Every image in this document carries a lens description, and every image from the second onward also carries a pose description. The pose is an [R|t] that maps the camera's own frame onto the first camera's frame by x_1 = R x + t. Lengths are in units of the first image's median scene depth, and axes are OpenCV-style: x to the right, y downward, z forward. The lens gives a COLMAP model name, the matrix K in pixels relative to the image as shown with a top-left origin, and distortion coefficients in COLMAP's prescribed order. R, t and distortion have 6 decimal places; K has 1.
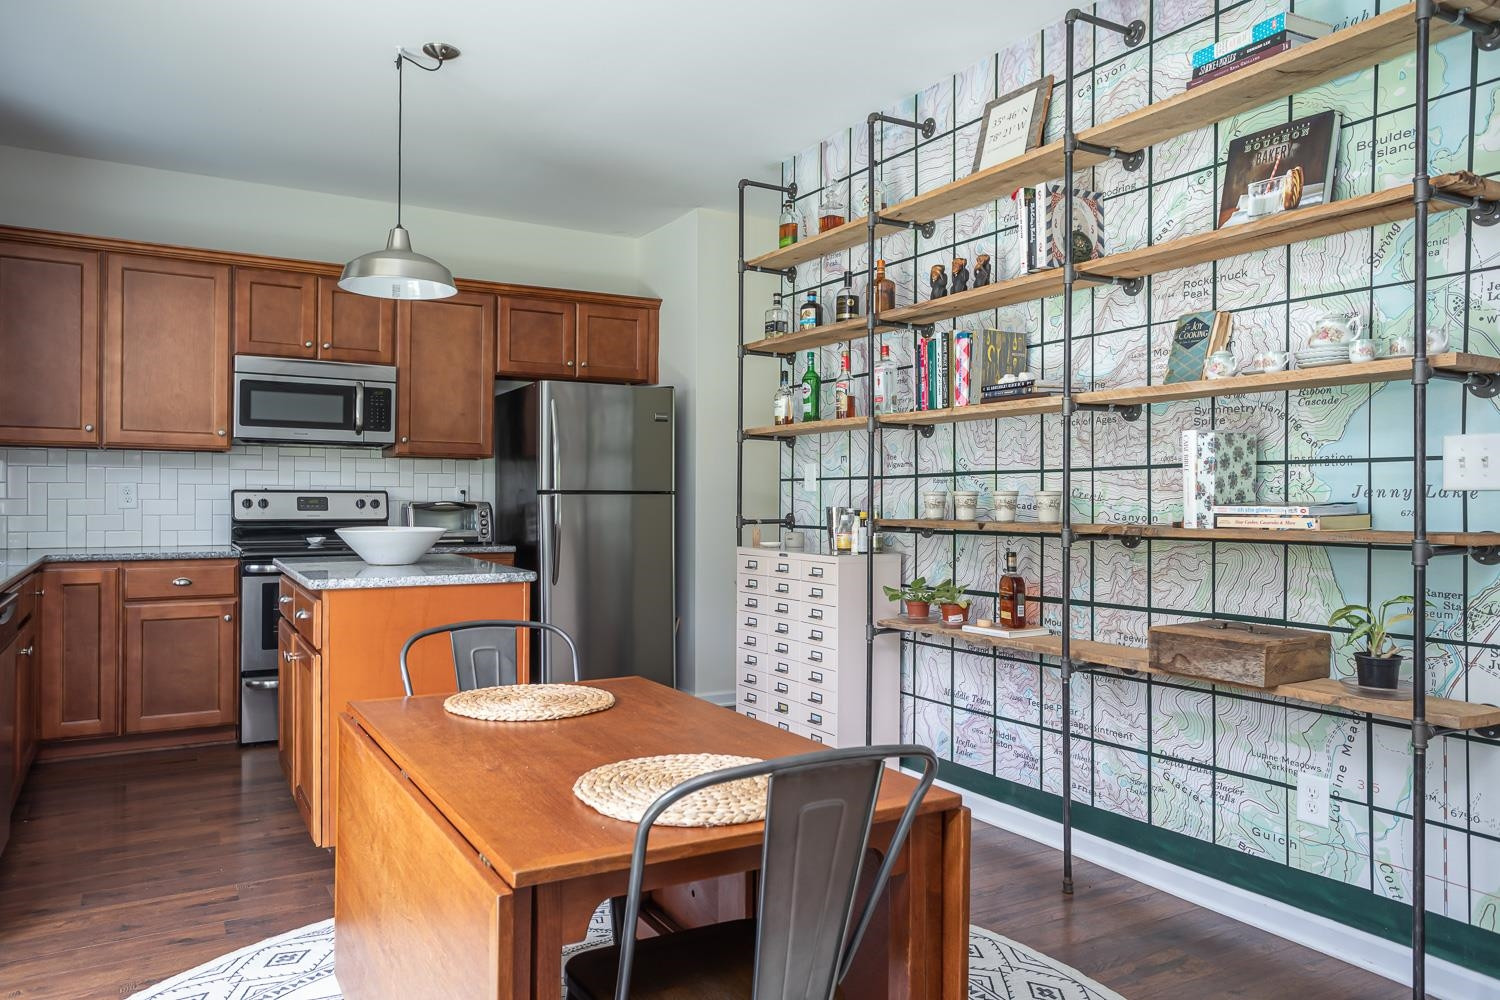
lens RADIAL K [[1007.5, 0, 595.3], [0, 1007.5, 499.9], [0, 0, 1]] dist [0.003204, -0.004185]
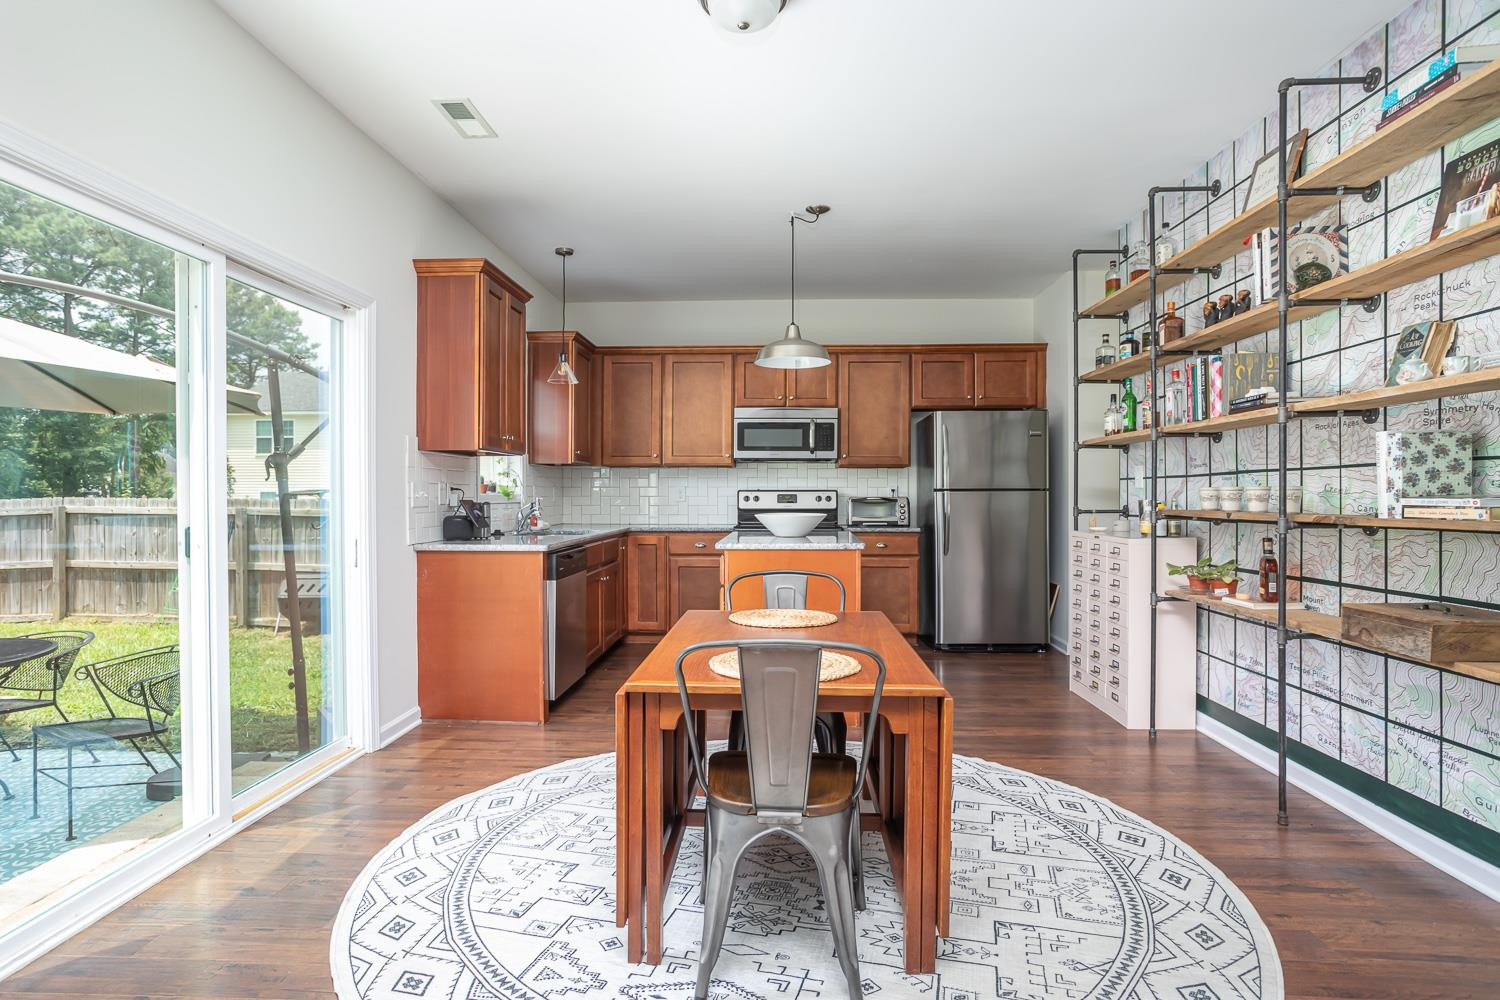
lens RADIAL K [[717.5, 0, 731.3], [0, 717.5, 494.2], [0, 0, 1]] dist [0.002211, 0.000922]
pose [[0.880586, -0.005443, -0.473854, 0.198713], [0.004292, 0.999985, -0.003511, 0.000553], [0.473866, 0.001058, 0.880596, -0.034276]]
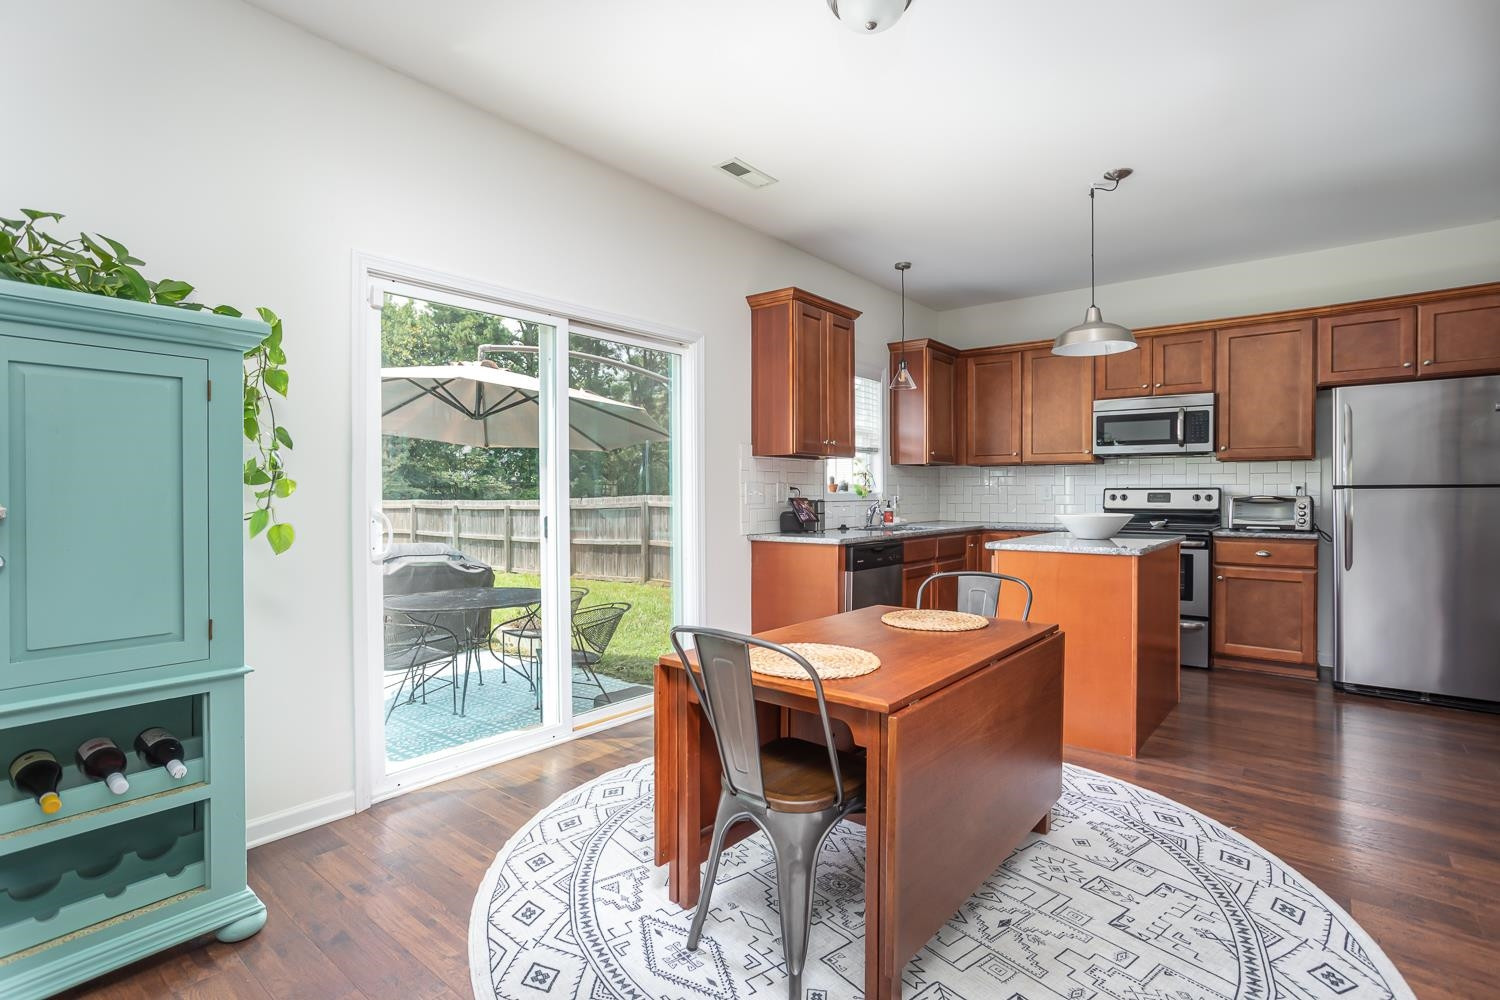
lens RADIAL K [[692.9, 0, 838.4], [0, 692.9, 499.4], [0, 0, 1]] dist [-0.000879, -0.000056]
pose [[0.519113, 0.000802, -0.854705, 0.365443], [0.002661, 0.999993, 0.002555, 0.002971], [0.854701, -0.003600, 0.519108, 0.128927]]
